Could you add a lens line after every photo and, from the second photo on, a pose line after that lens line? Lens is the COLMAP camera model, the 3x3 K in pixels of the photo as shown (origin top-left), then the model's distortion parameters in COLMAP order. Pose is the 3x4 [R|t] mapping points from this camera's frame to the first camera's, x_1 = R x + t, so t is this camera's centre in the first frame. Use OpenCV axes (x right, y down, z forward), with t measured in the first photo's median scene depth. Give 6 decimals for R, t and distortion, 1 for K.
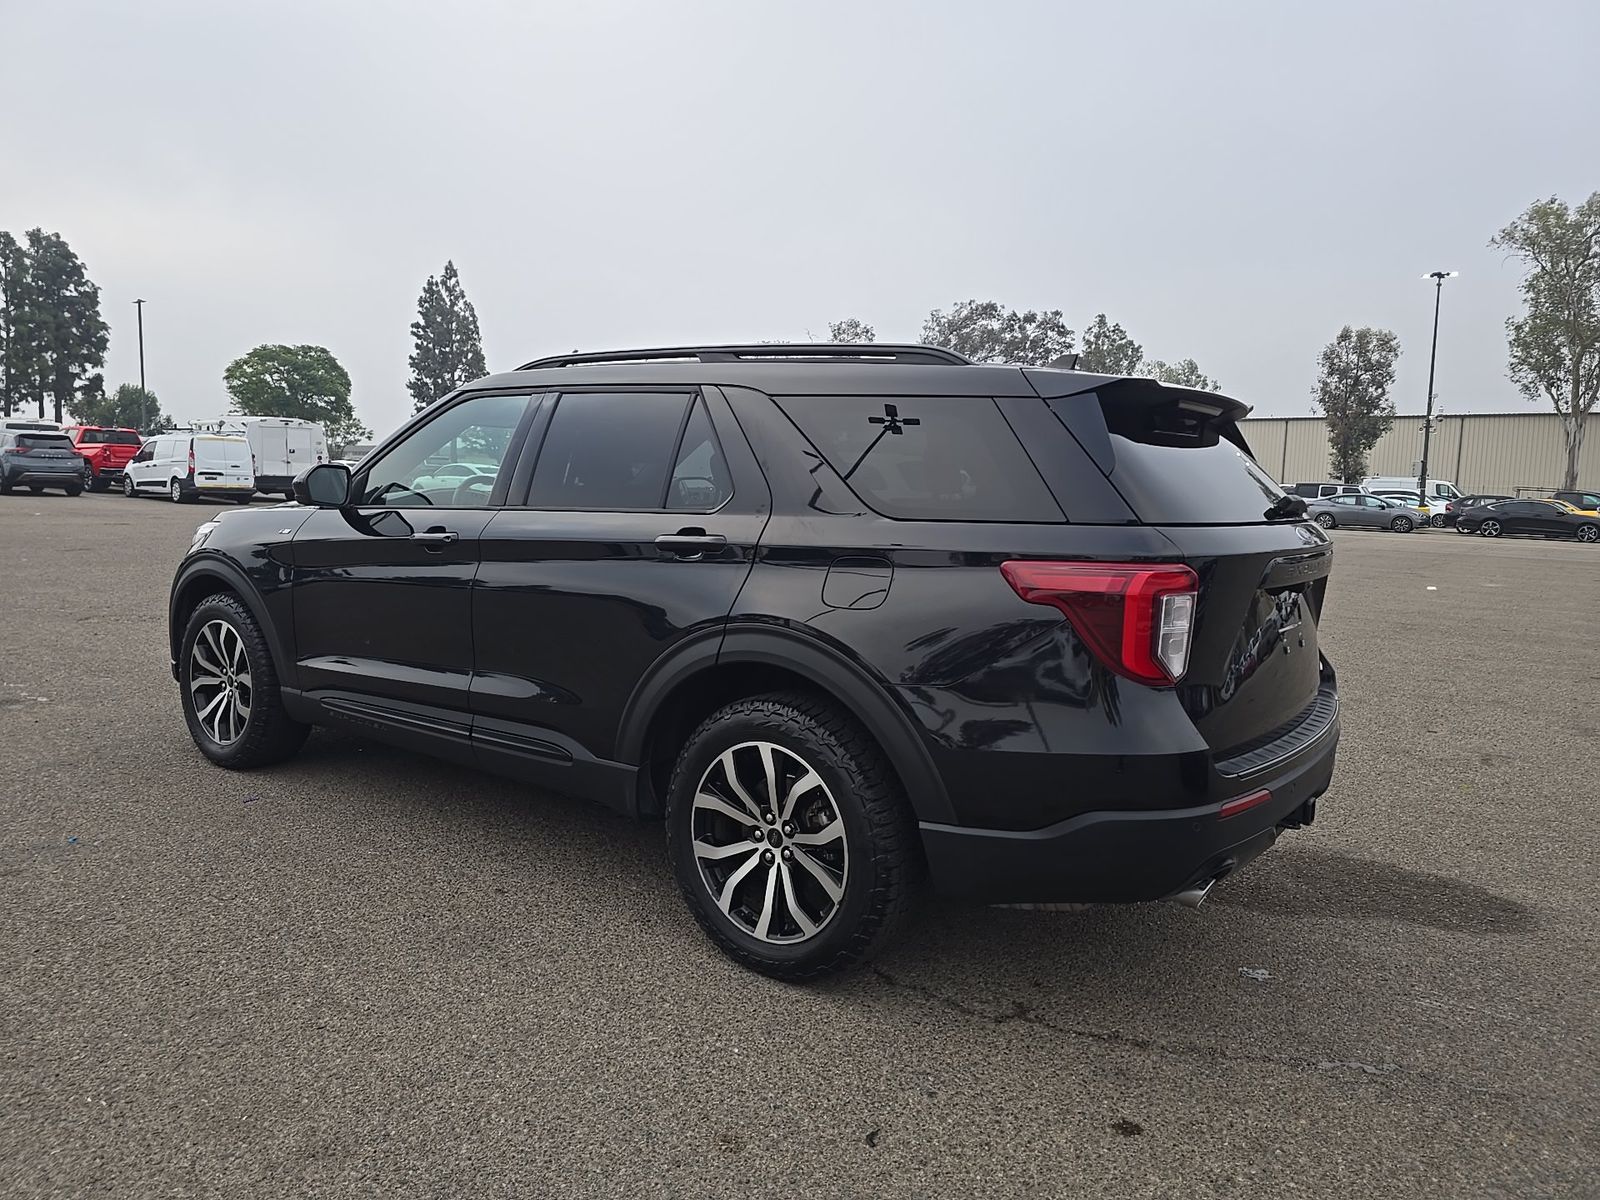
lens RADIAL K [[1092.7, 0, 770.5], [0, 1092.7, 600.6], [0, 0, 1]] dist [0.039764, -0.029044]
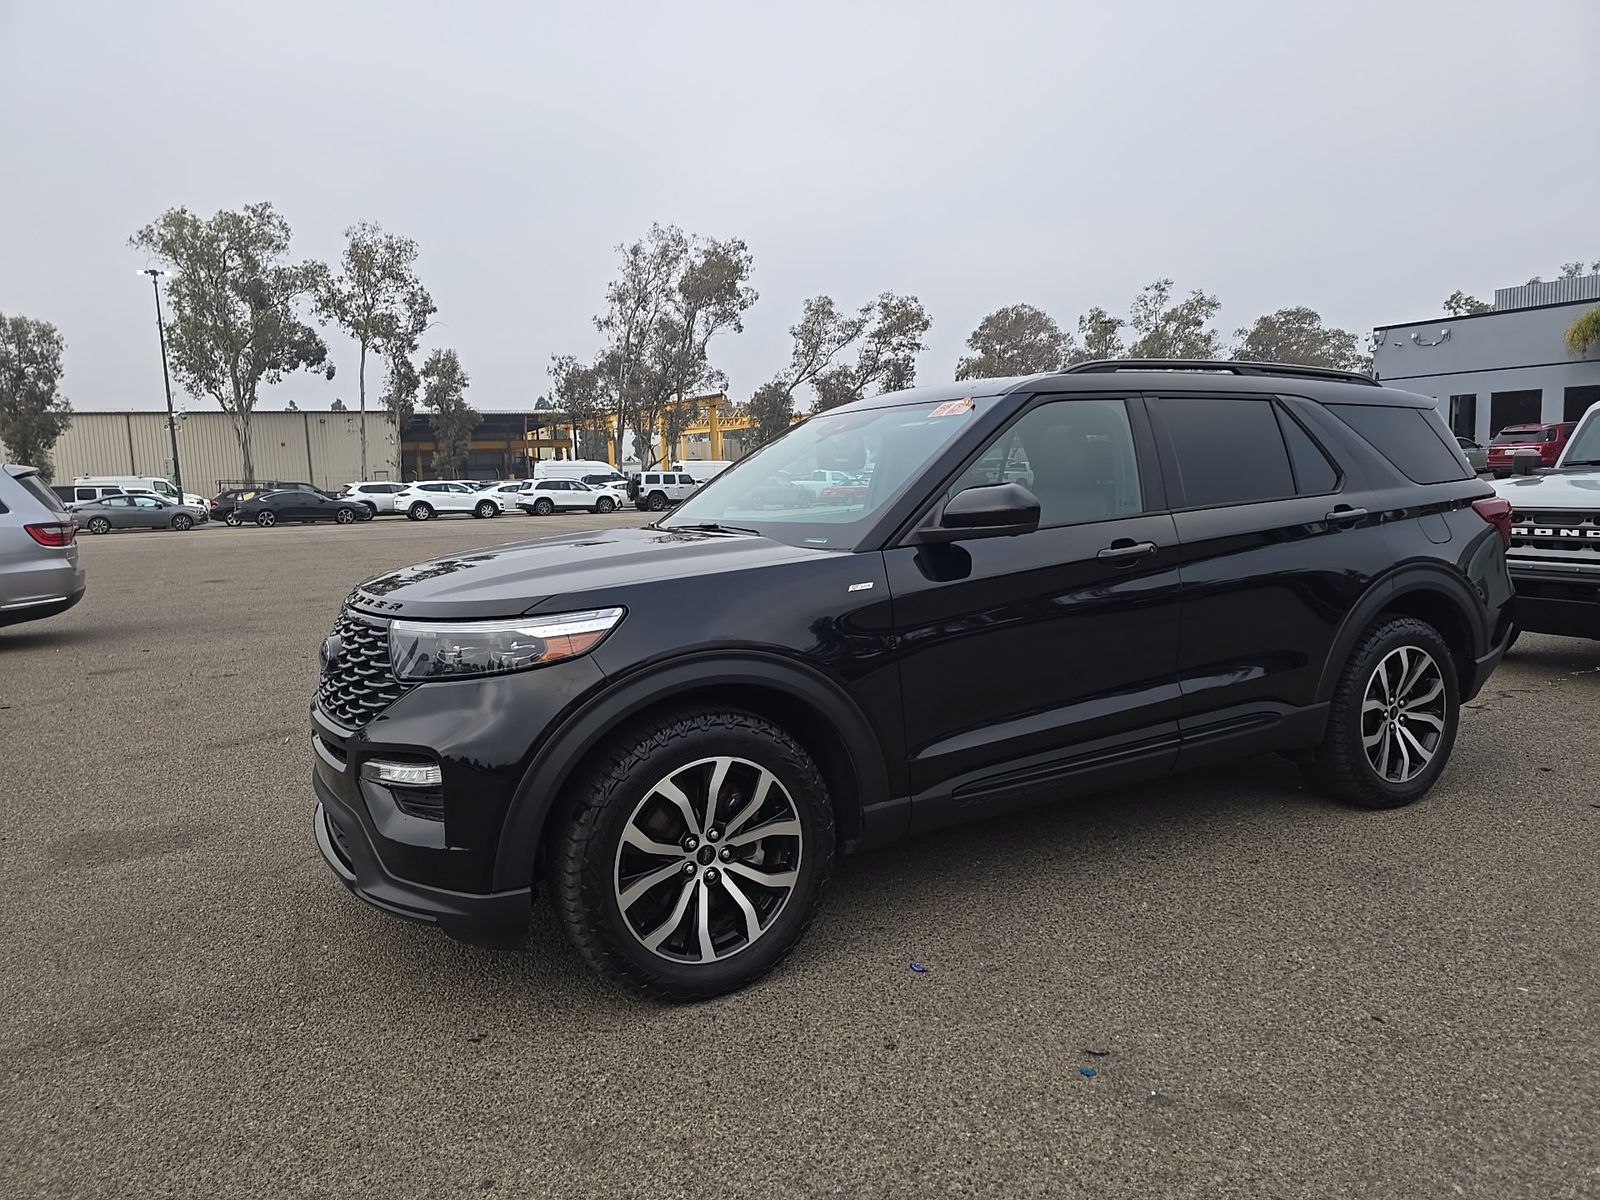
lens RADIAL K [[1092.7, 0, 805.6], [0, 1092.7, 610.2], [0, 0, 1]] dist [0.039764, -0.029044]
pose [[0.387928, -0.158498, 0.907959, -0.084810], [0.148173, 0.983015, 0.108292, -0.010000], [-0.909701, 0.092525, 0.404824, 0.058663]]
